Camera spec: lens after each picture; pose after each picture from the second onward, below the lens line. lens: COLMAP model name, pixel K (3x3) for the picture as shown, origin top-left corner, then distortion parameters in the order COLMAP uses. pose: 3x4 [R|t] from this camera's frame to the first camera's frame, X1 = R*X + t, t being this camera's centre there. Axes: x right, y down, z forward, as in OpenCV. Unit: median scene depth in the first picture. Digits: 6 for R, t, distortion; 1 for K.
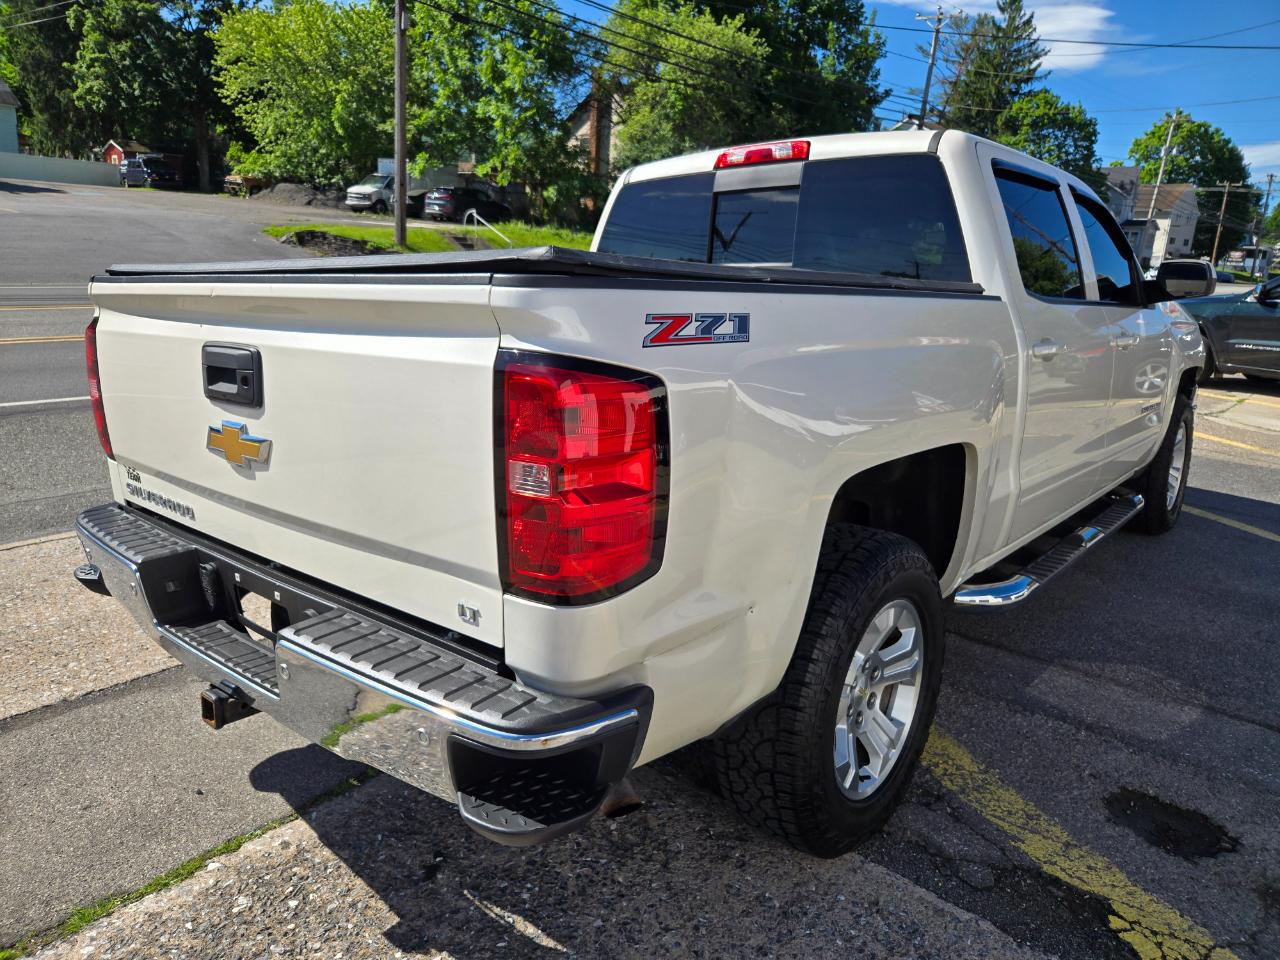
lens RADIAL K [[871.5, 0, 631.8], [0, 871.5, 465.2], [0, 0, 1]] dist [0.059042, -0.045033]
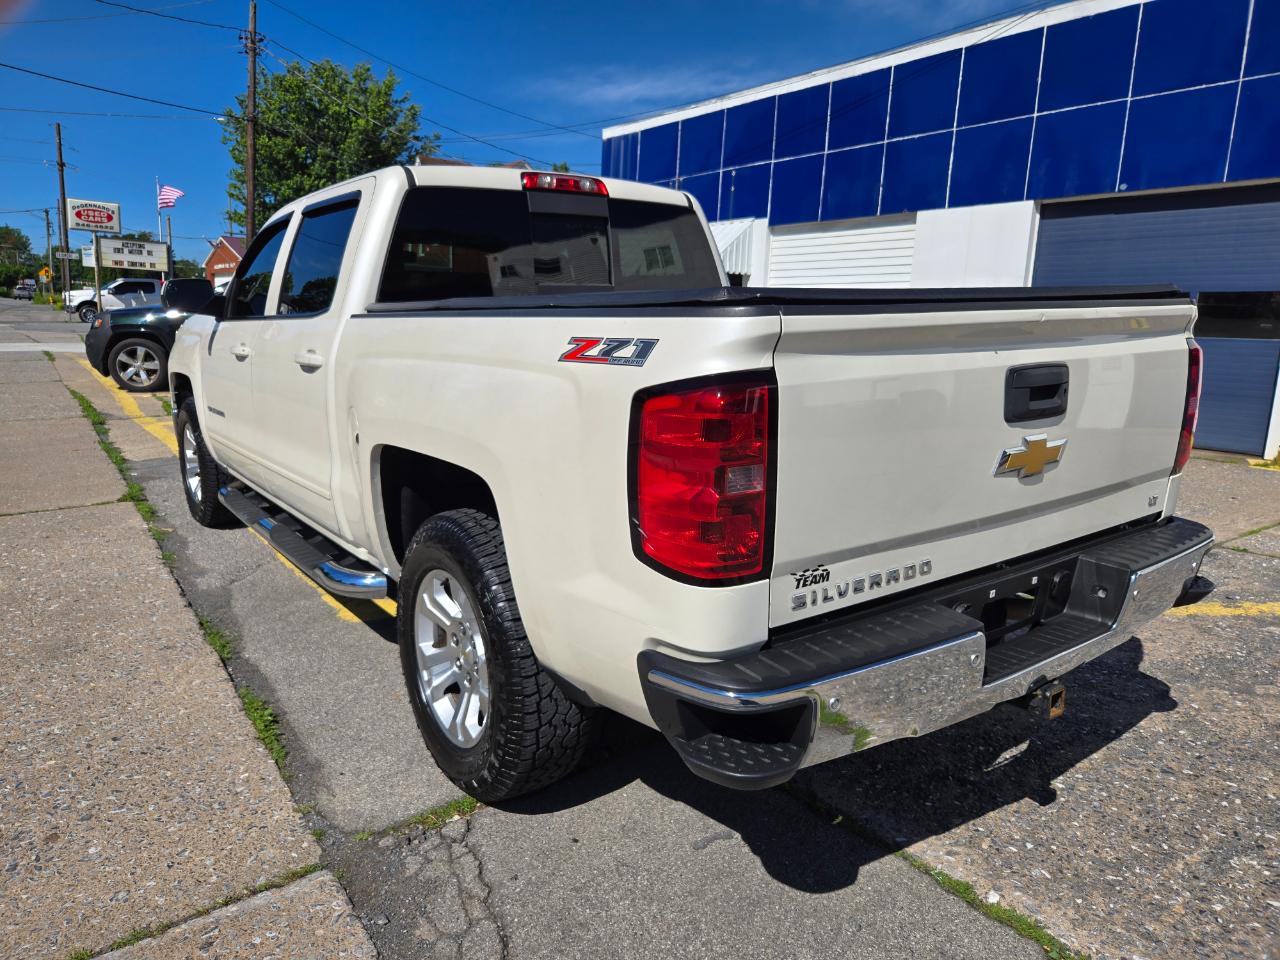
lens RADIAL K [[862.9, 0, 628.3], [0, 862.9, 462.5], [0, 0, 1]] dist [0.063736, -0.043799]
pose [[0.234893, -0.188297, 0.953609, -0.088822], [0.197832, 0.969784, 0.142761, -0.014963], [-0.951676, 0.155120, 0.265046, 0.066257]]
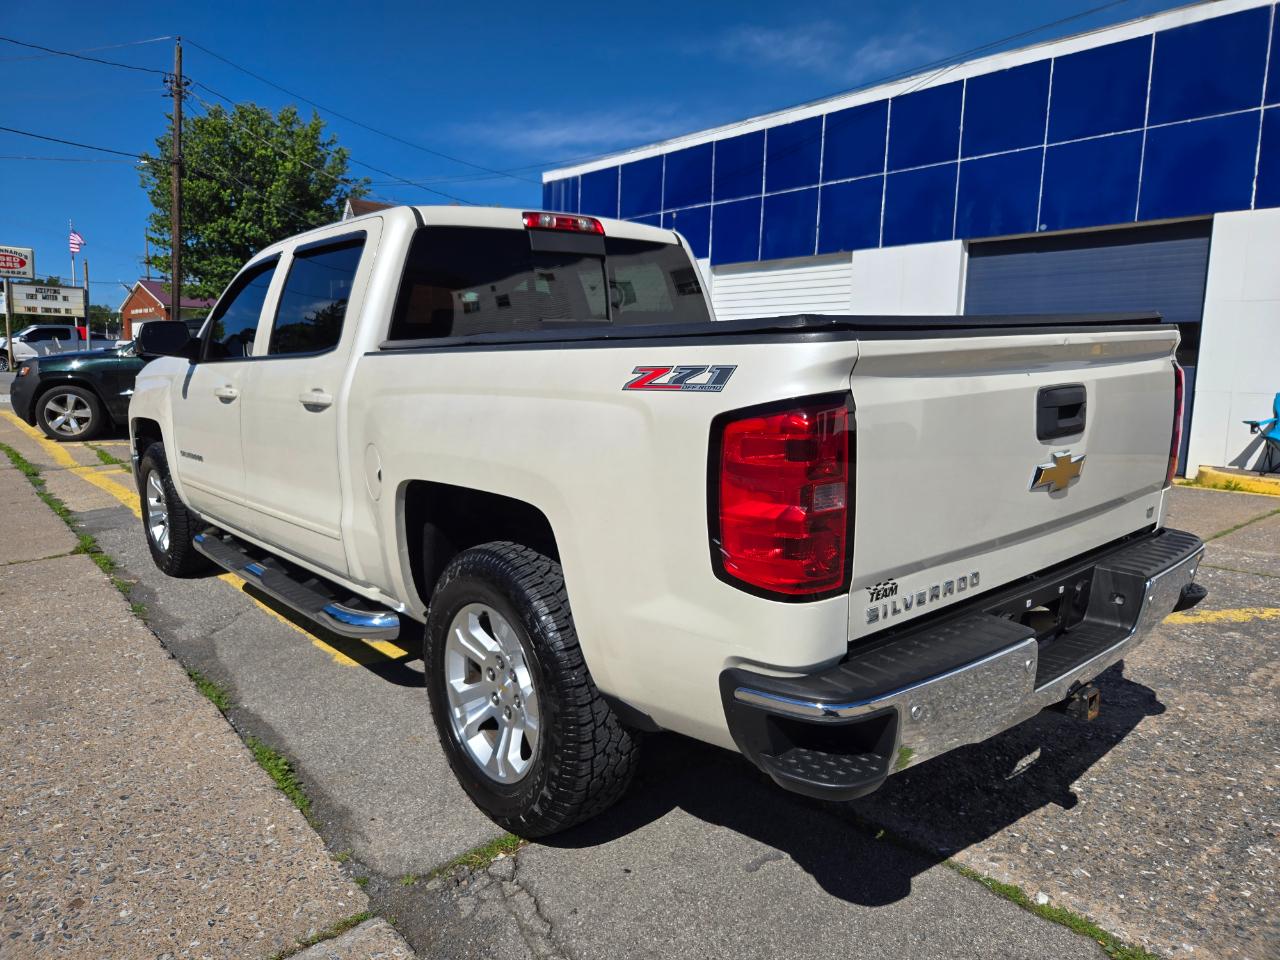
lens RADIAL K [[862.1, 0, 634.5], [0, 862.1, 461.2], [0, 0, 1]] dist [0.061253, -0.041259]
pose [[0.151243, -0.149753, 0.977087, -0.091885], [0.214470, 0.969883, 0.115451, -0.016072], [-0.964950, 0.192094, 0.178806, 0.074072]]
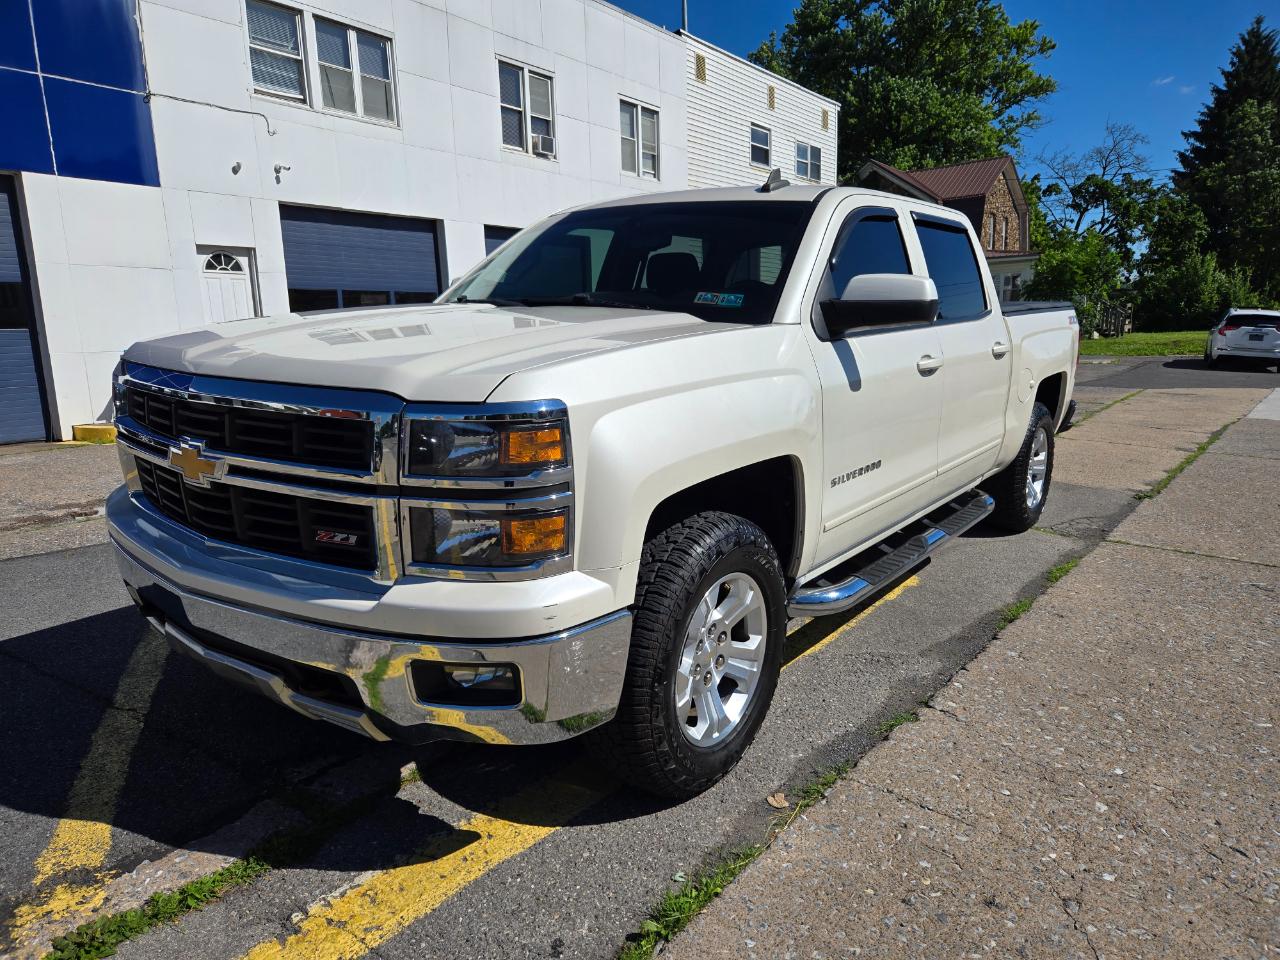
lens RADIAL K [[866.7, 0, 639.8], [0, 866.7, 482.1], [0, 0, 1]] dist [0.066837, -0.052315]
pose [[-0.997397, -0.009971, -0.071411, 0.058906], [-0.037539, 0.917394, 0.396206, -0.050904], [0.061561, 0.397856, -0.915380, 0.247580]]
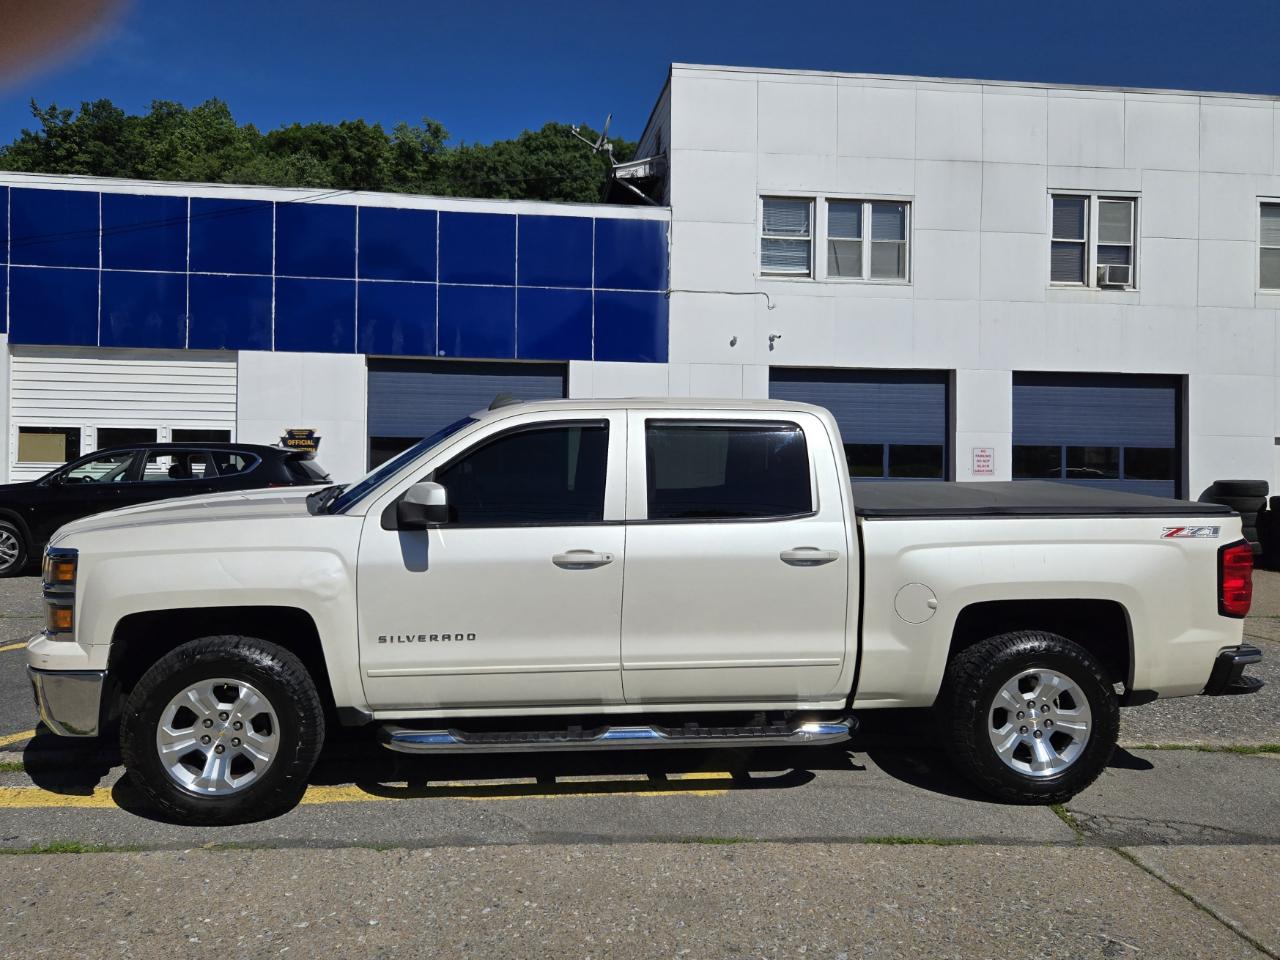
lens RADIAL K [[980.5, 0, 595.9], [0, 980.5, 455.4], [0, 0, 1]] dist [0.058393, -0.043856]
pose [[-0.724589, -0.053006, 0.687139, -0.072530], [0.114152, 0.974035, 0.195511, -0.065000], [-0.679661, 0.220104, -0.699725, 0.235009]]
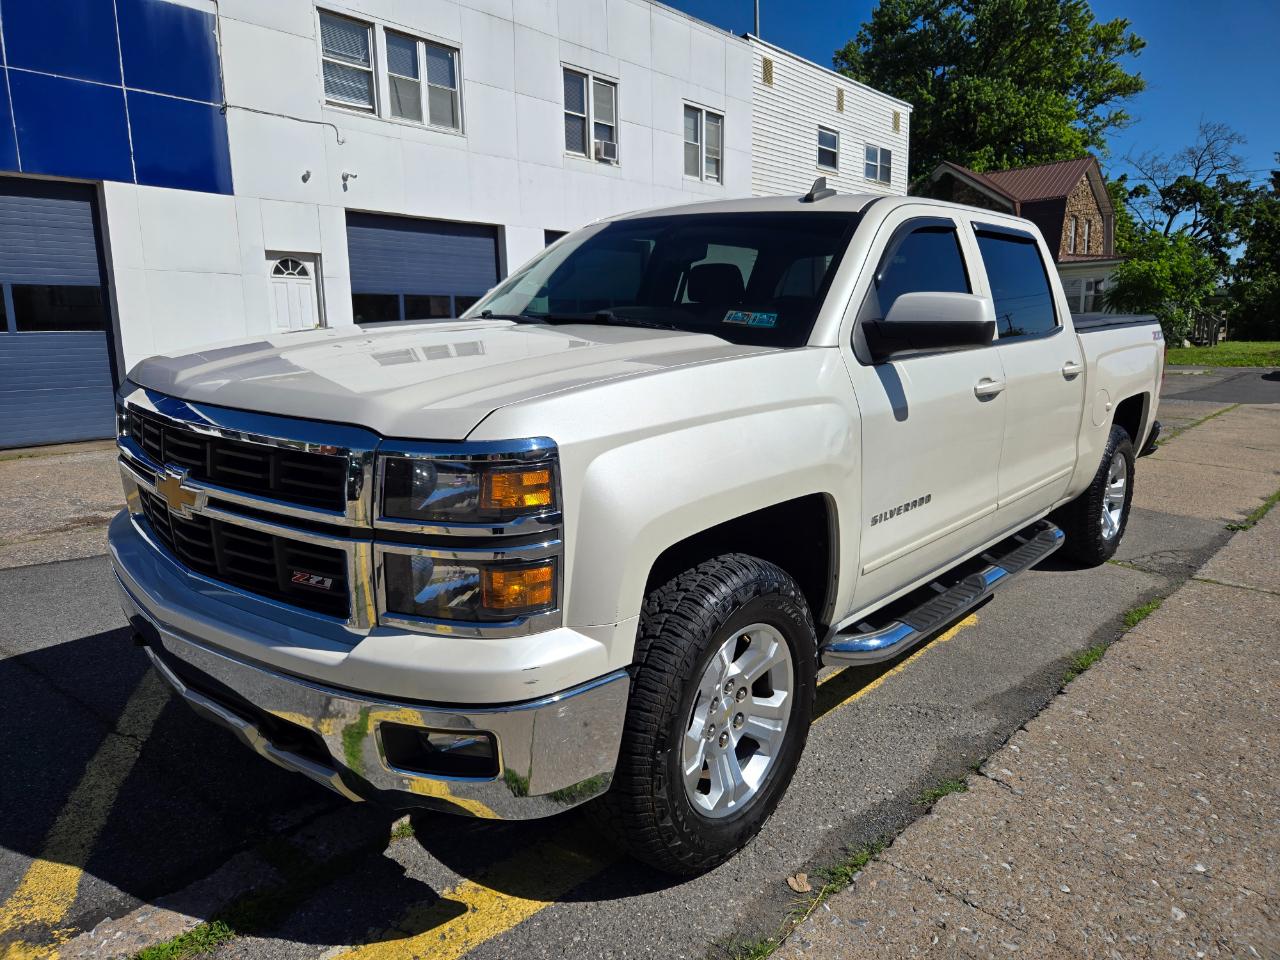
lens RADIAL K [[871.0, 0, 629.2], [0, 871.0, 463.2], [0, 0, 1]] dist [0.060498, -0.046910]
pose [[-0.999370, -0.033478, 0.011805, 0.054921], [-0.026569, 0.925955, 0.376698, -0.051261], [-0.023543, 0.376147, -0.926261, 0.241445]]
